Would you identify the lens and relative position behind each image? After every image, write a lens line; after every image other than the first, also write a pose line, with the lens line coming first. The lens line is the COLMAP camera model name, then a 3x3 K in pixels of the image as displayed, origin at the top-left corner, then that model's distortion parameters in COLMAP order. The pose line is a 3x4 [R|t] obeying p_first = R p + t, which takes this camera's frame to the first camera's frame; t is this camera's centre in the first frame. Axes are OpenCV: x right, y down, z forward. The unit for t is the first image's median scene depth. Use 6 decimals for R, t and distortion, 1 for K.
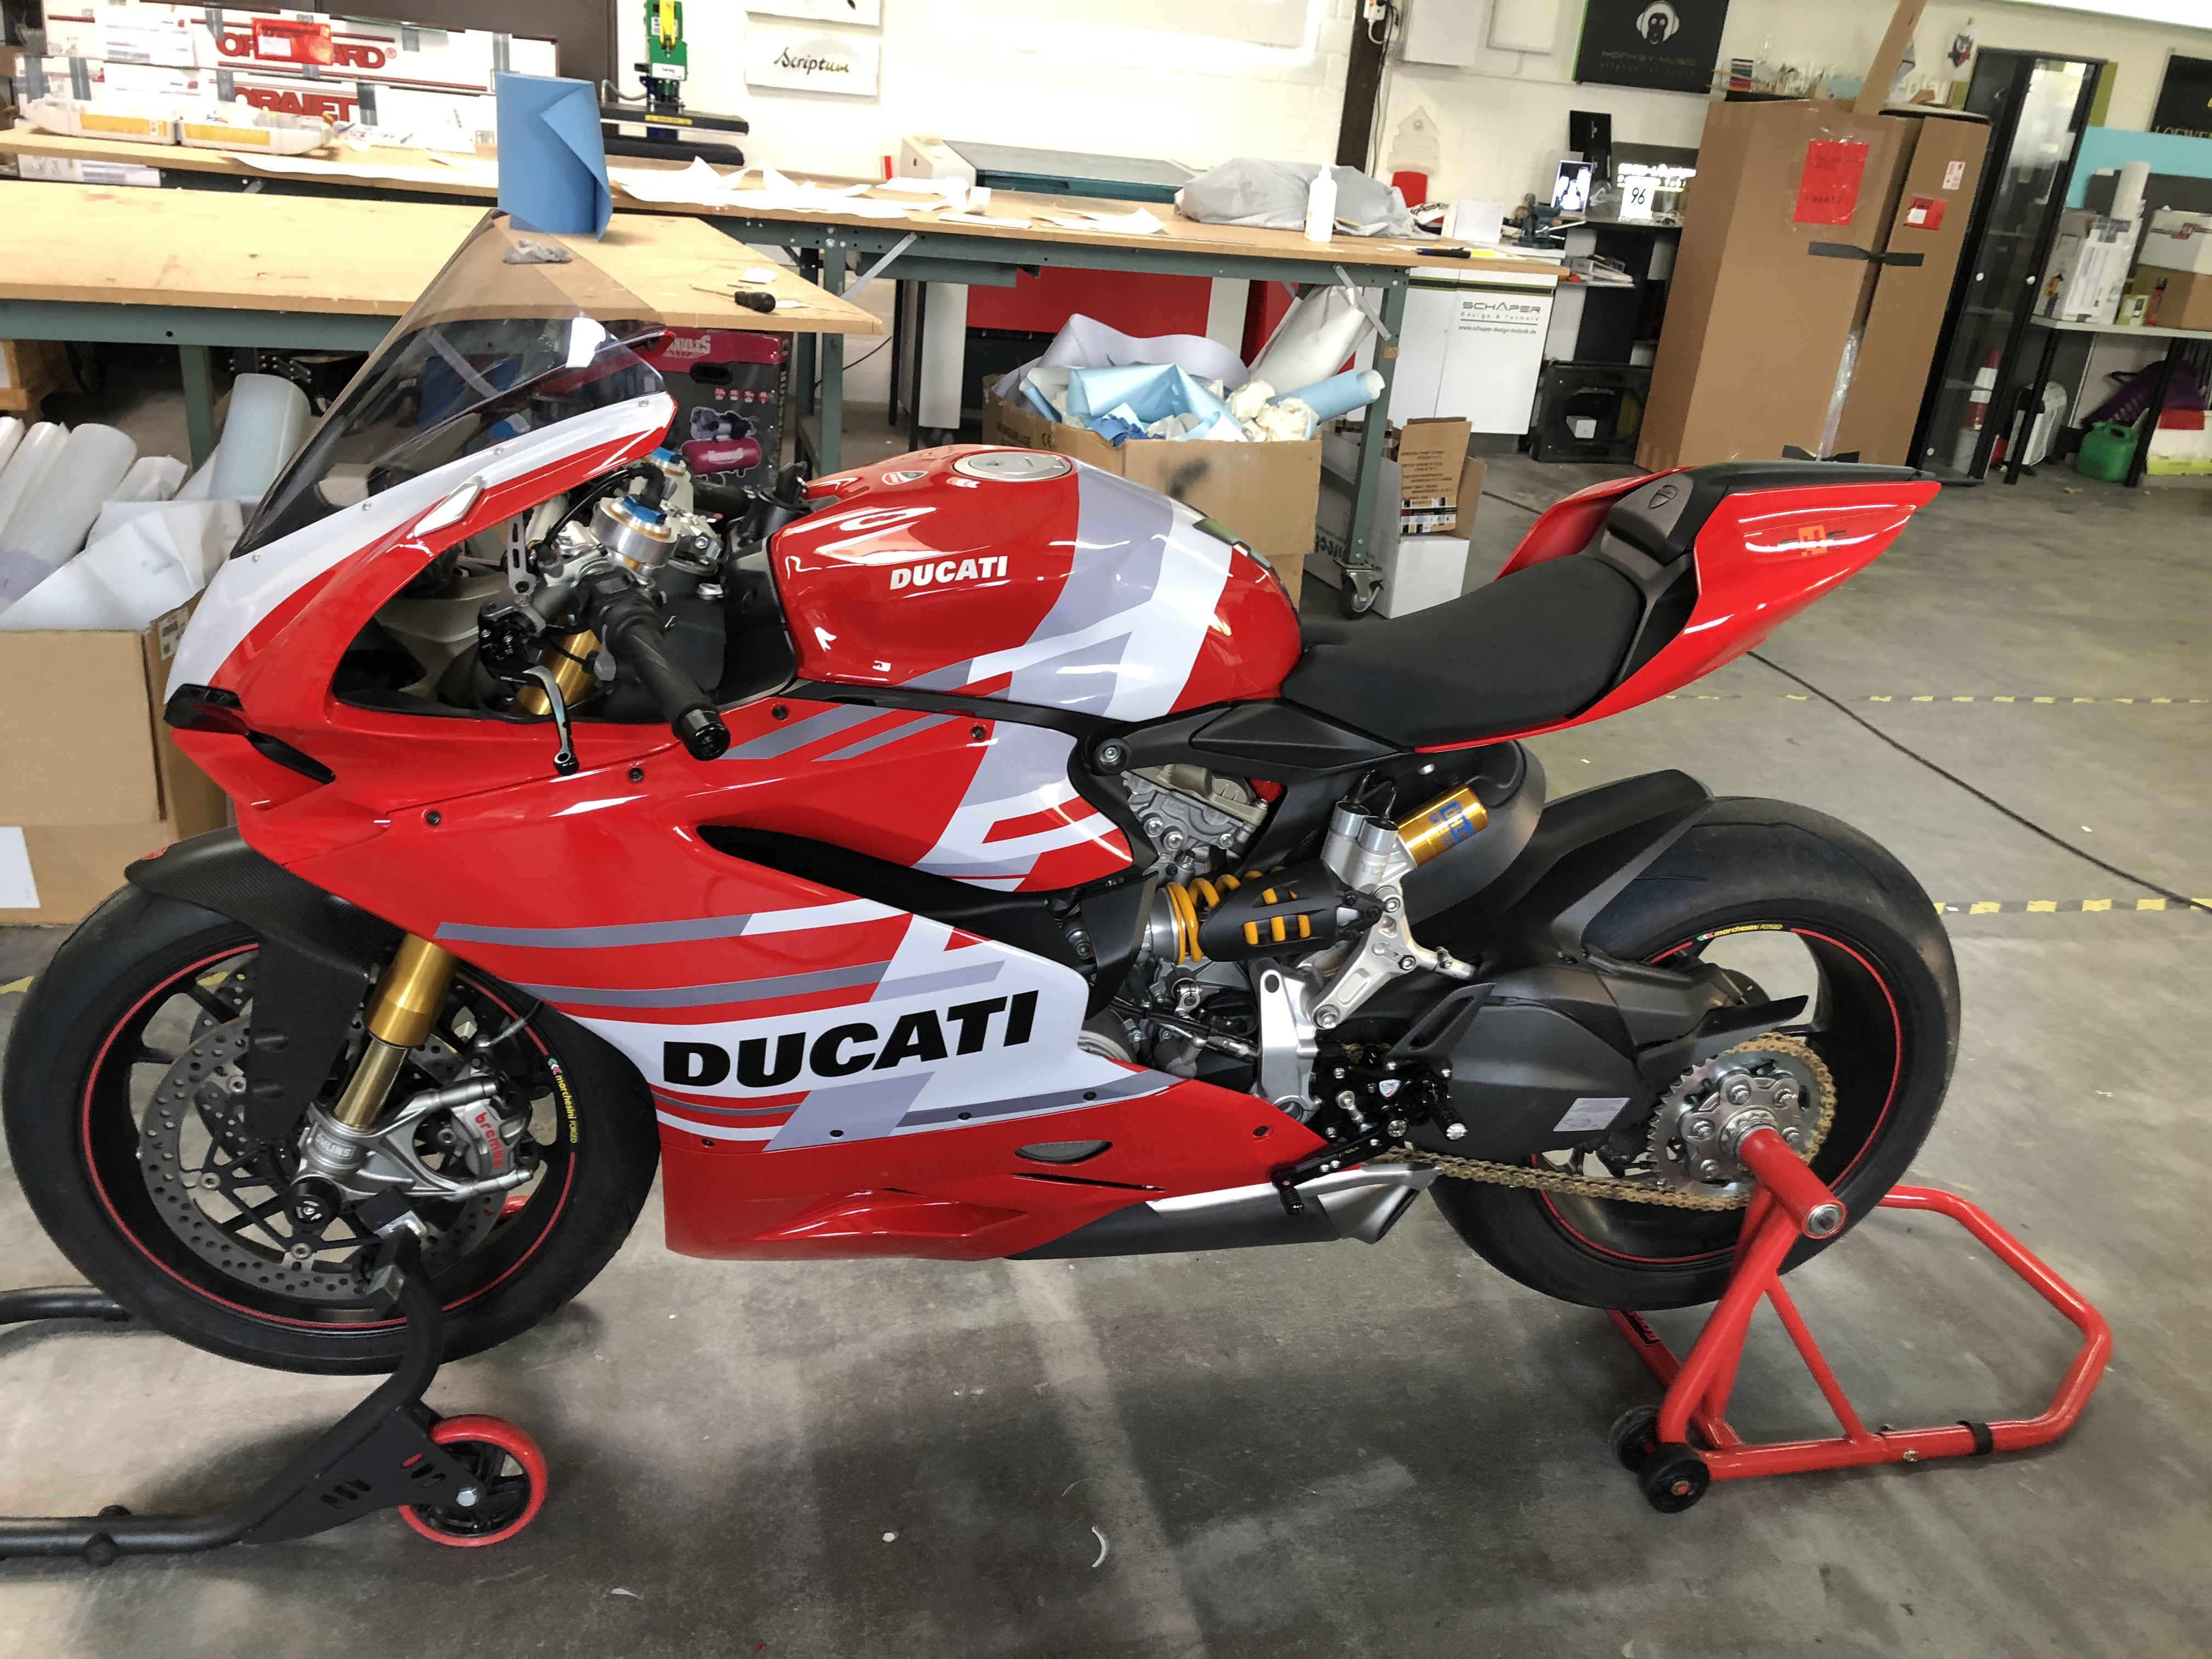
lens RADIAL K [[1781.7, 0, 1091.3], [0, 1781.7, 837.0], [0, 0, 1]] dist [0.004834, -0.008067]
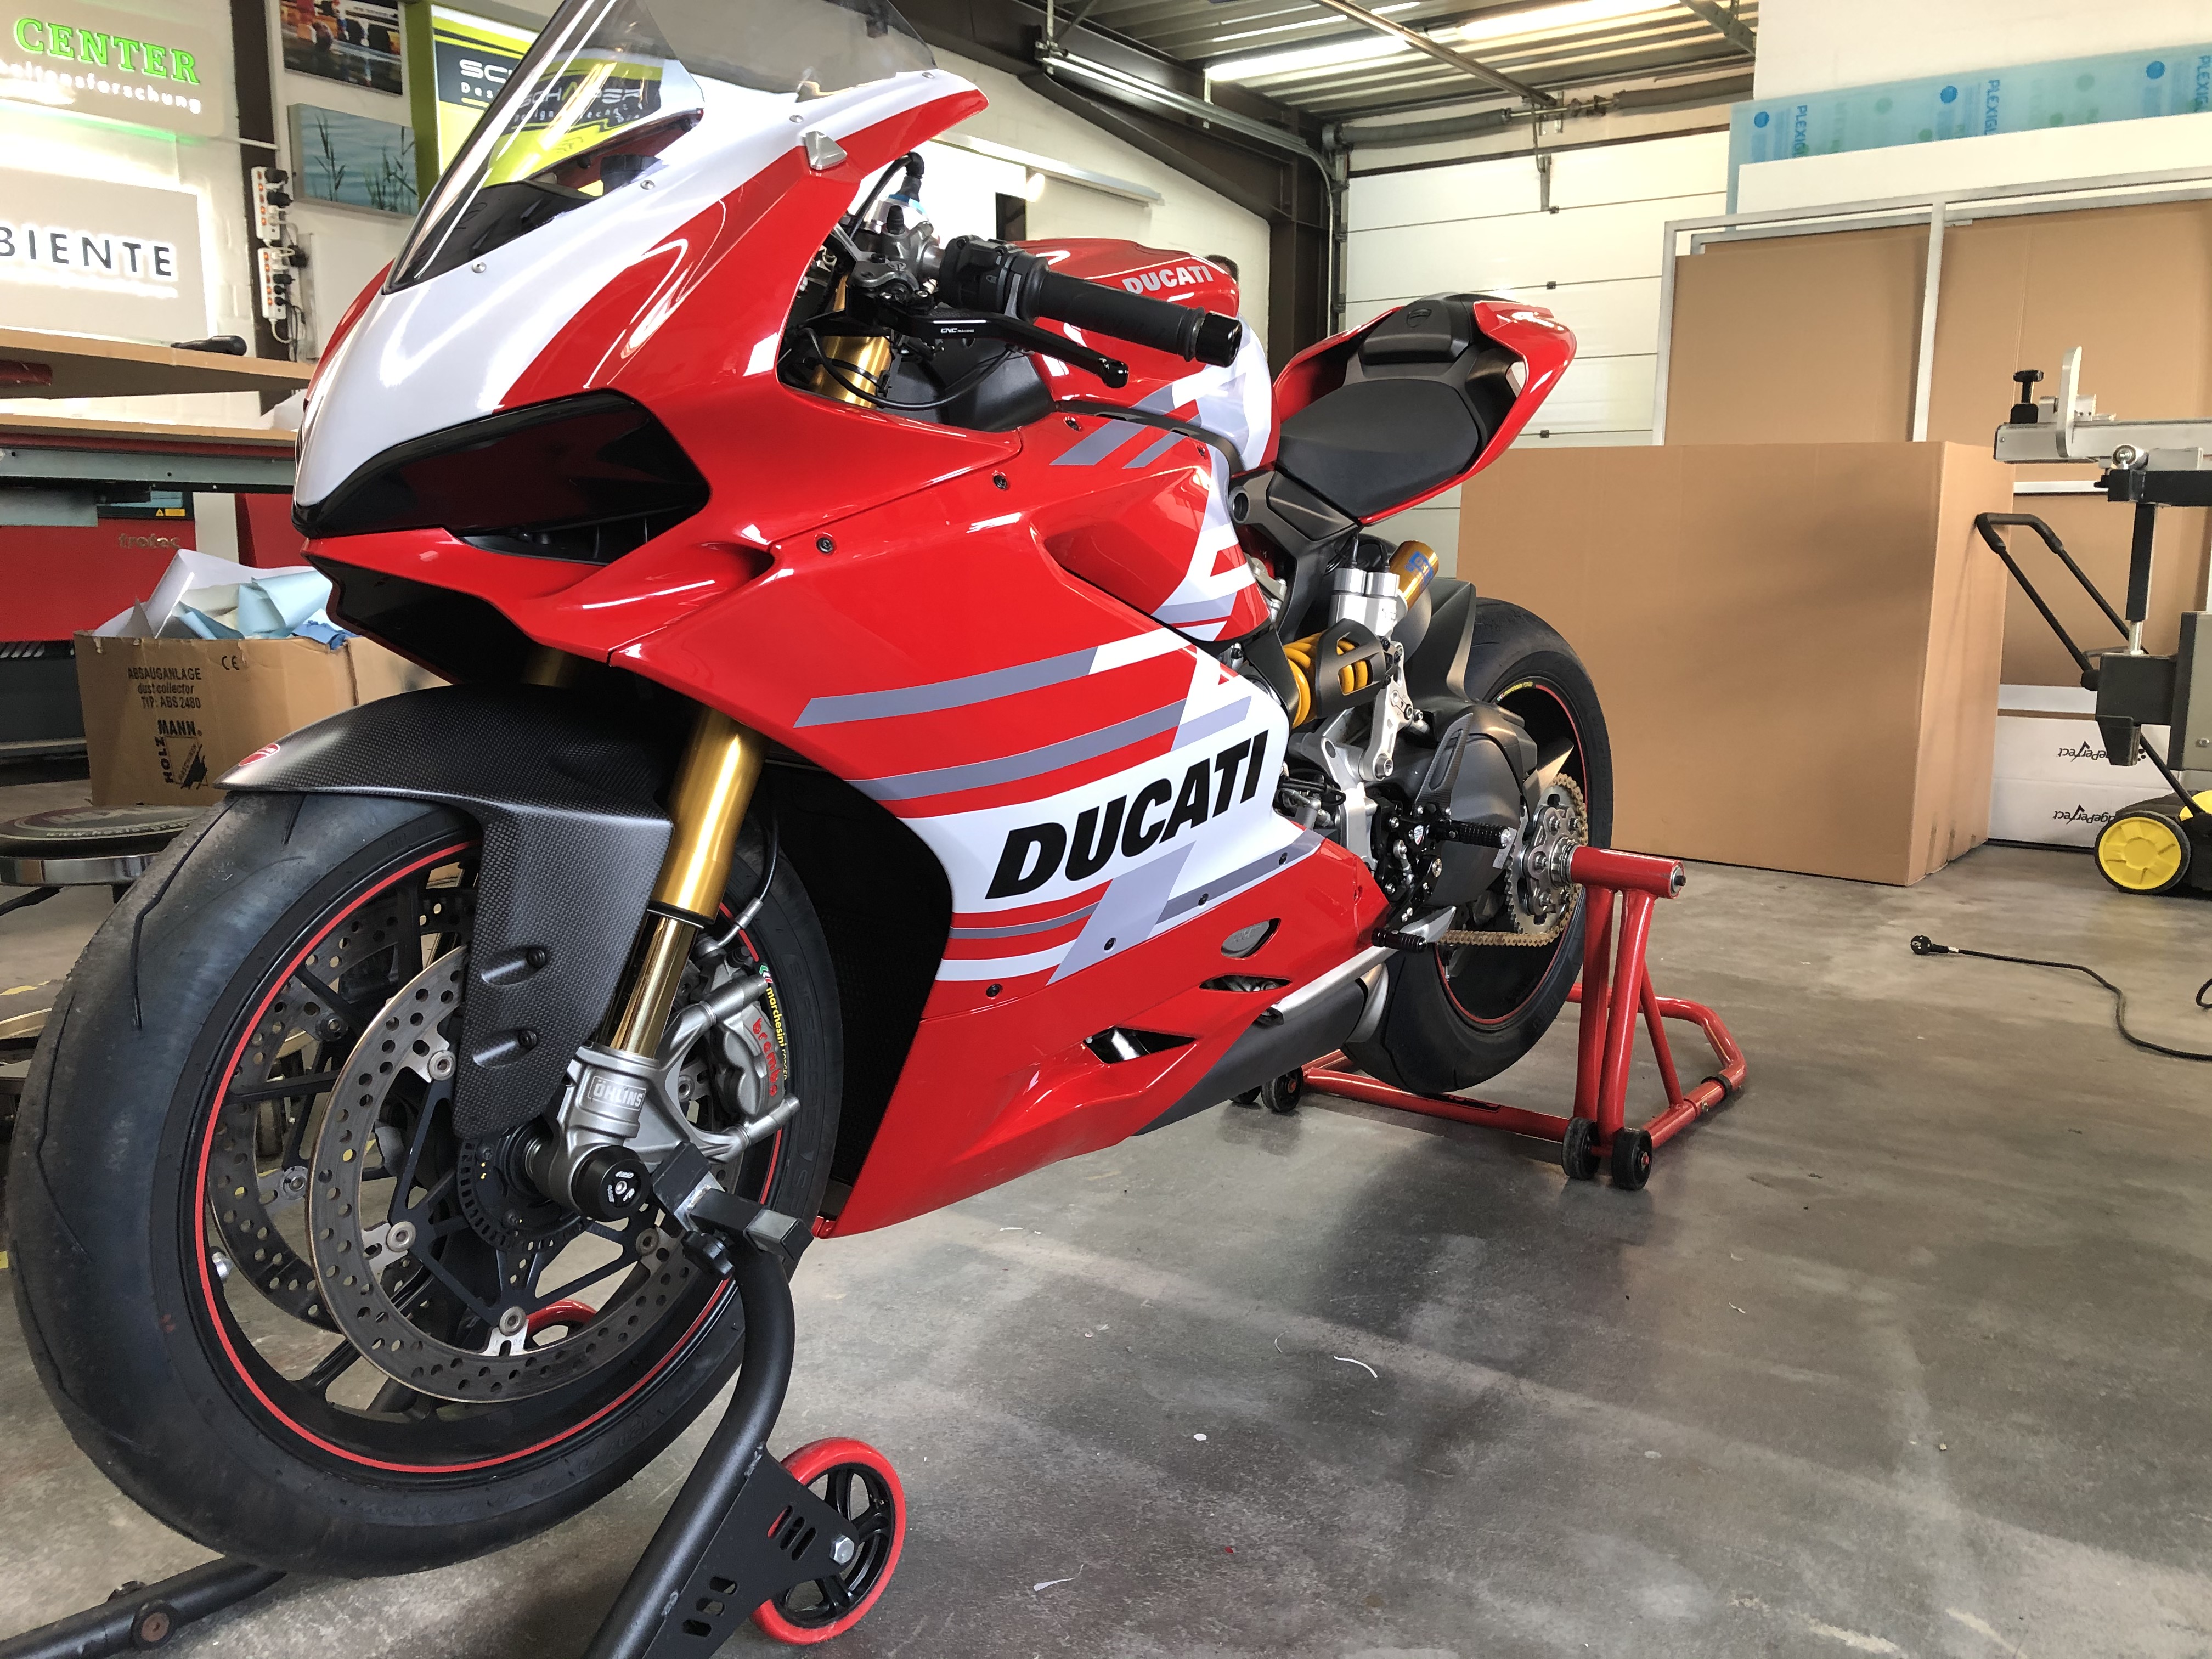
lens RADIAL K [[1781.7, 0, 1092.3], [0, 1781.7, 828.6], [0, 0, 1]] dist [0.004834, -0.008067]
pose [[0.766739, -0.184840, 0.614773, -0.715766], [0.310427, 0.944997, -0.103035, 0.208382], [-0.561913, 0.269844, 0.781945, 0.301108]]
